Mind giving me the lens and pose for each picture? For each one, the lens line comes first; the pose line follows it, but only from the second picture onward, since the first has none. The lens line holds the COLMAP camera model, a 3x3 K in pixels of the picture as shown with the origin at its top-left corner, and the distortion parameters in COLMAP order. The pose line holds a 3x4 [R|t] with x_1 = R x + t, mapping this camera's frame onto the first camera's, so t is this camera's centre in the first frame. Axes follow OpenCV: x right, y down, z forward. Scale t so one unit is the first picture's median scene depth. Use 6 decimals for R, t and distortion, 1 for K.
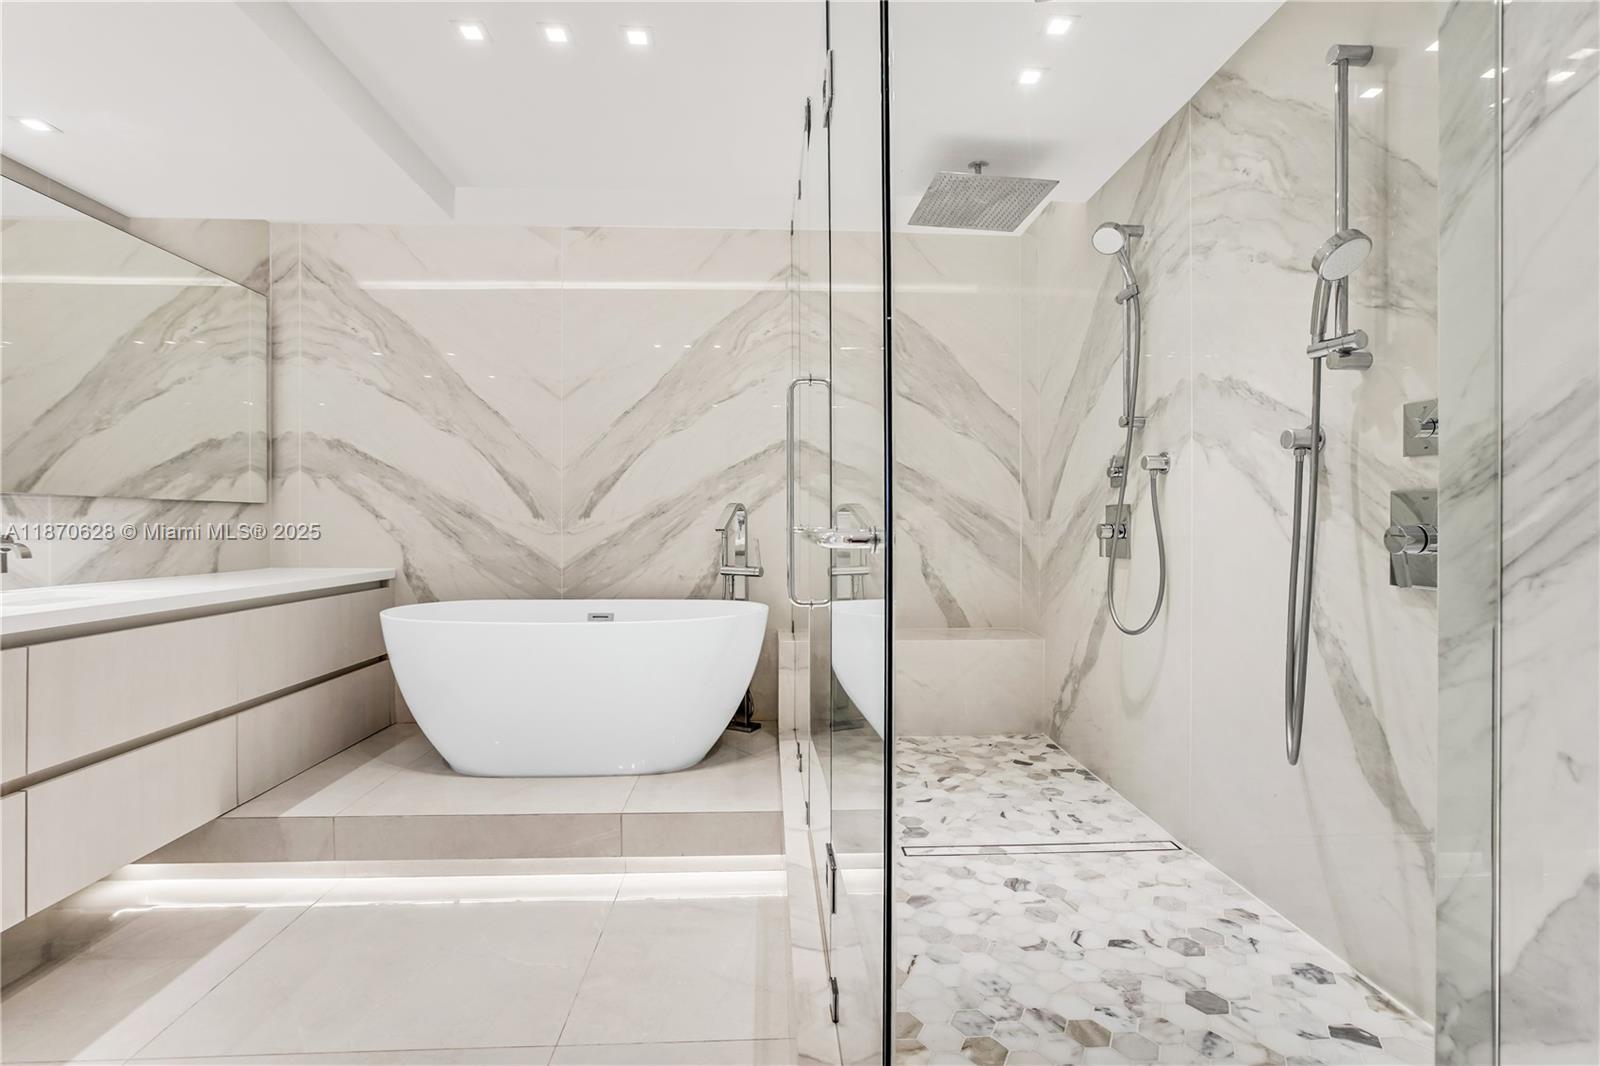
lens RADIAL K [[750.7, 0, 797.2], [0, 750.7, 535.0], [0, 0, 1]] dist [-0.027114, 0.011320]
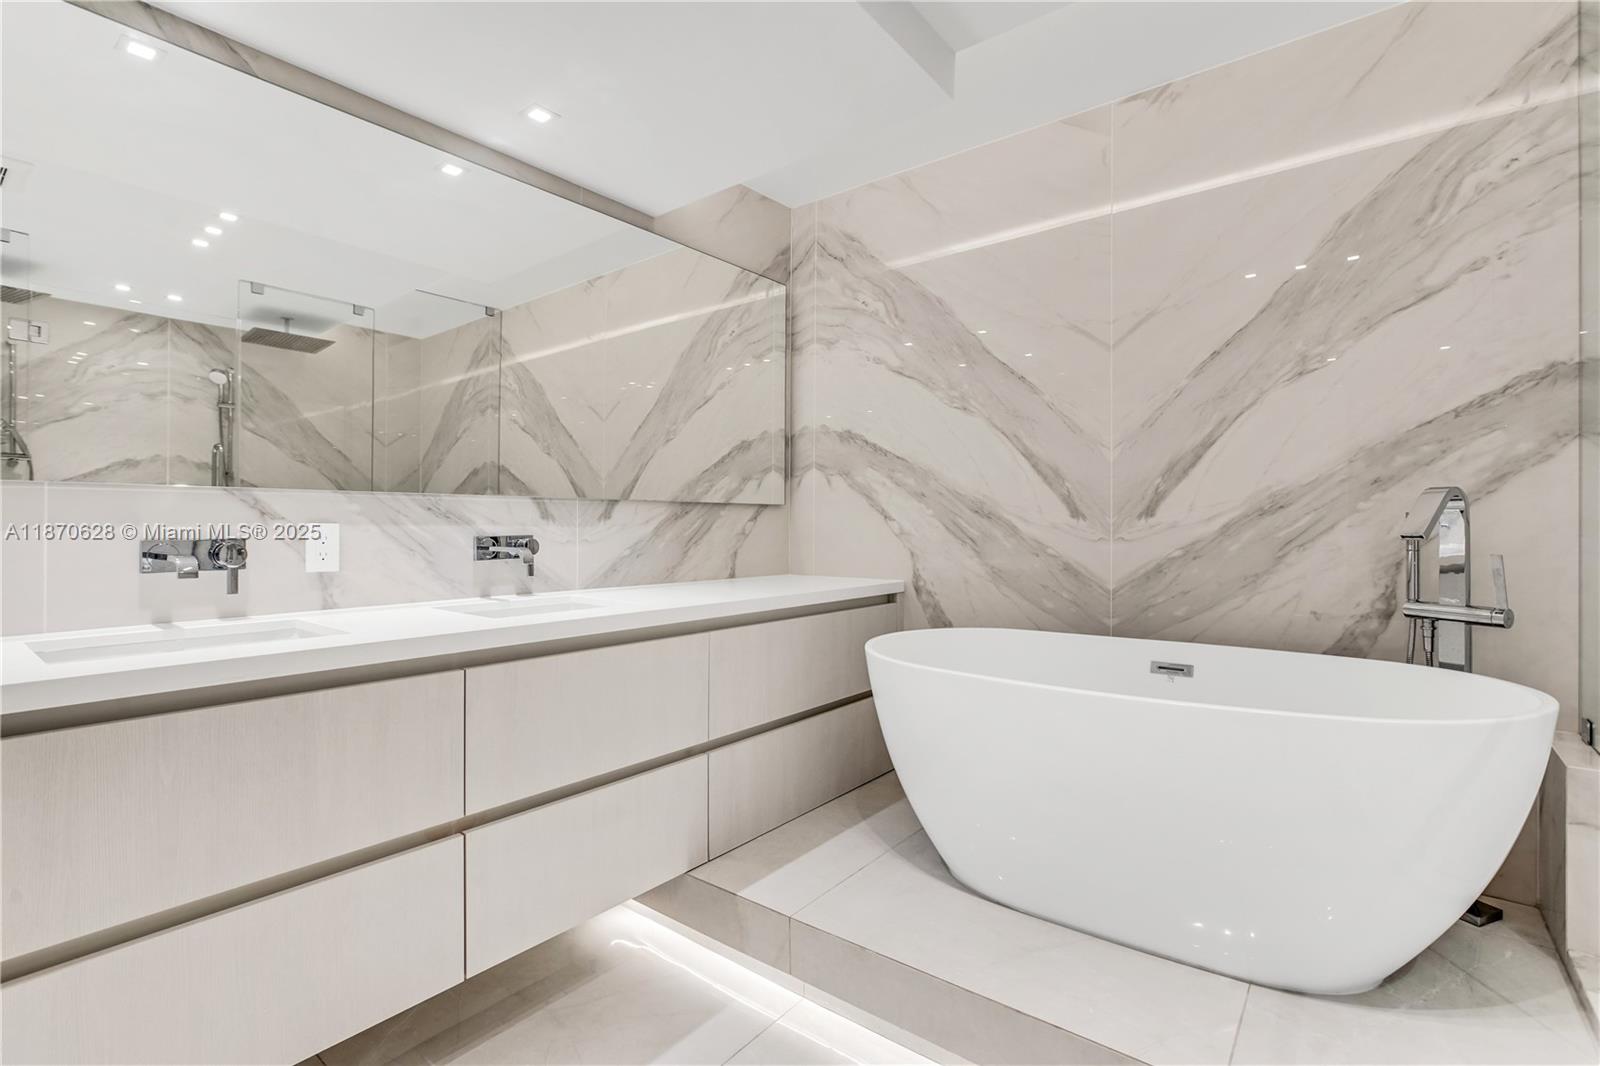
lens RADIAL K [[750.7, 0, 795.2], [0, 750.7, 525.4], [0, 0, 1]] dist [-0.027114, 0.011320]
pose [[0.756757, -0.002743, -0.653691, -0.099478], [-0.006704, 0.999906, -0.011958, -0.006290], [0.653662, 0.013432, 0.756668, 0.338098]]
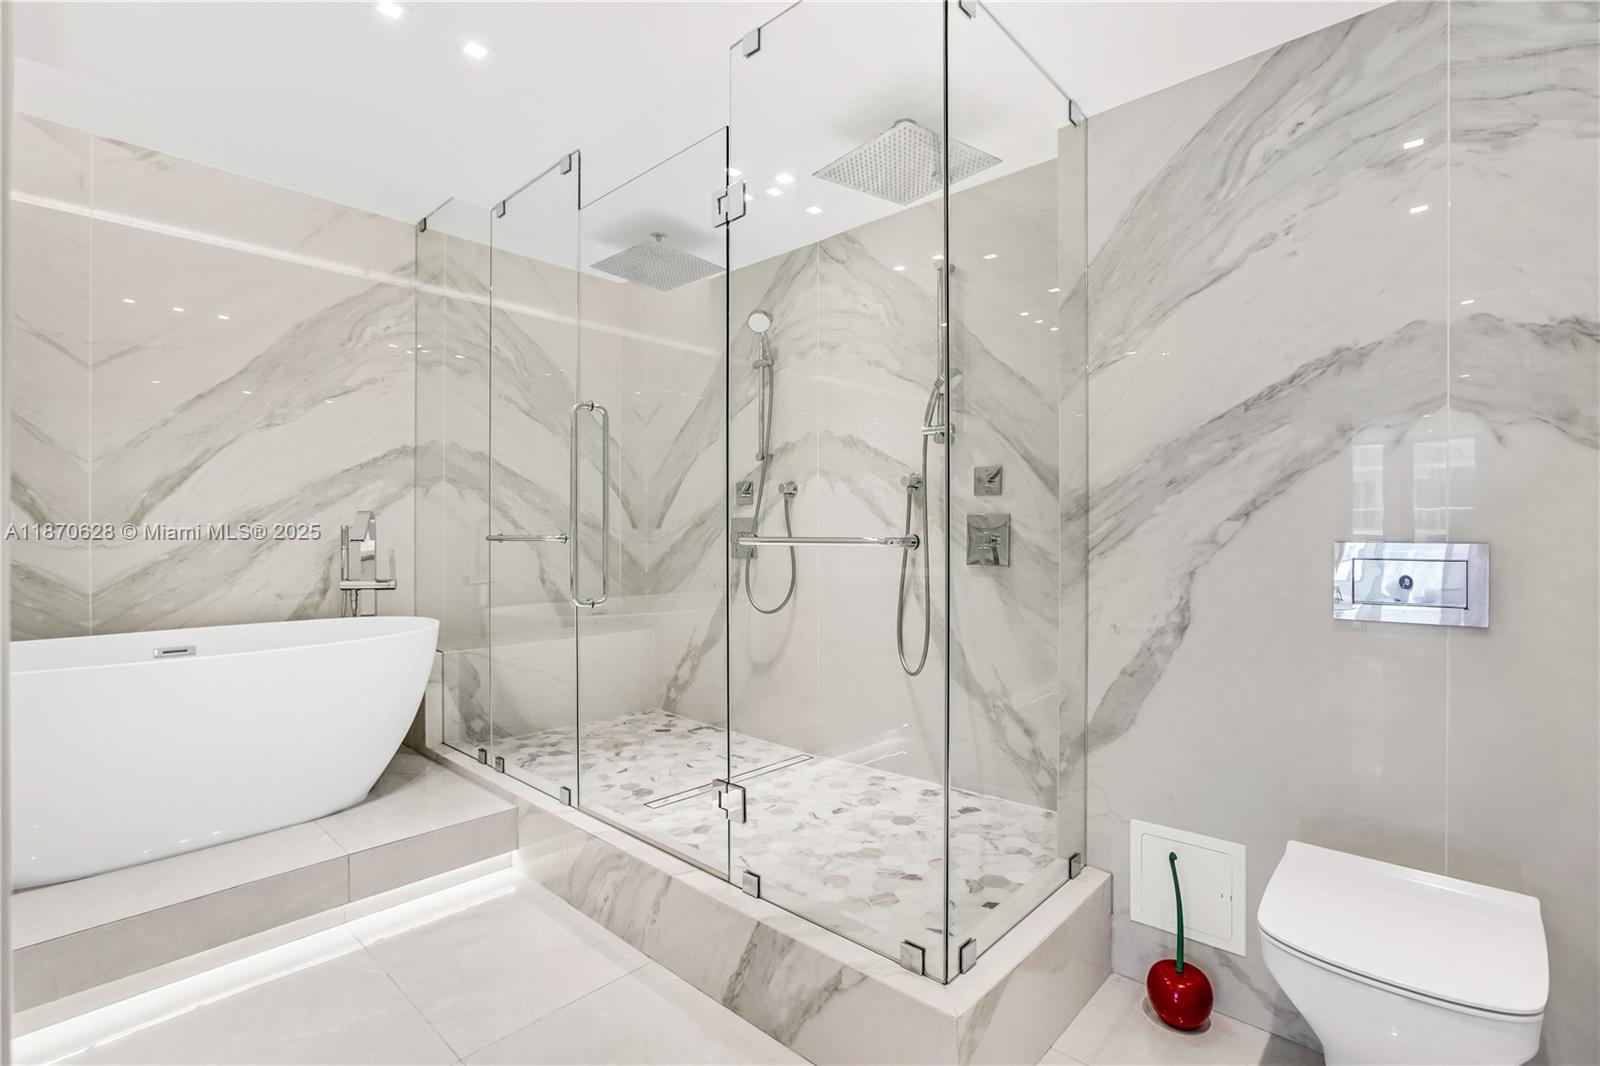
lens RADIAL K [[750.7, 0, 789.9], [0, 750.7, 547.1], [0, 0, 1]] dist [-0.027114, 0.011320]
pose [[0.719593, -0.015918, 0.694214, -0.391503], [0.012674, 0.999872, 0.009790, -0.000641], [-0.694280, 0.001754, 0.719703, -0.014469]]
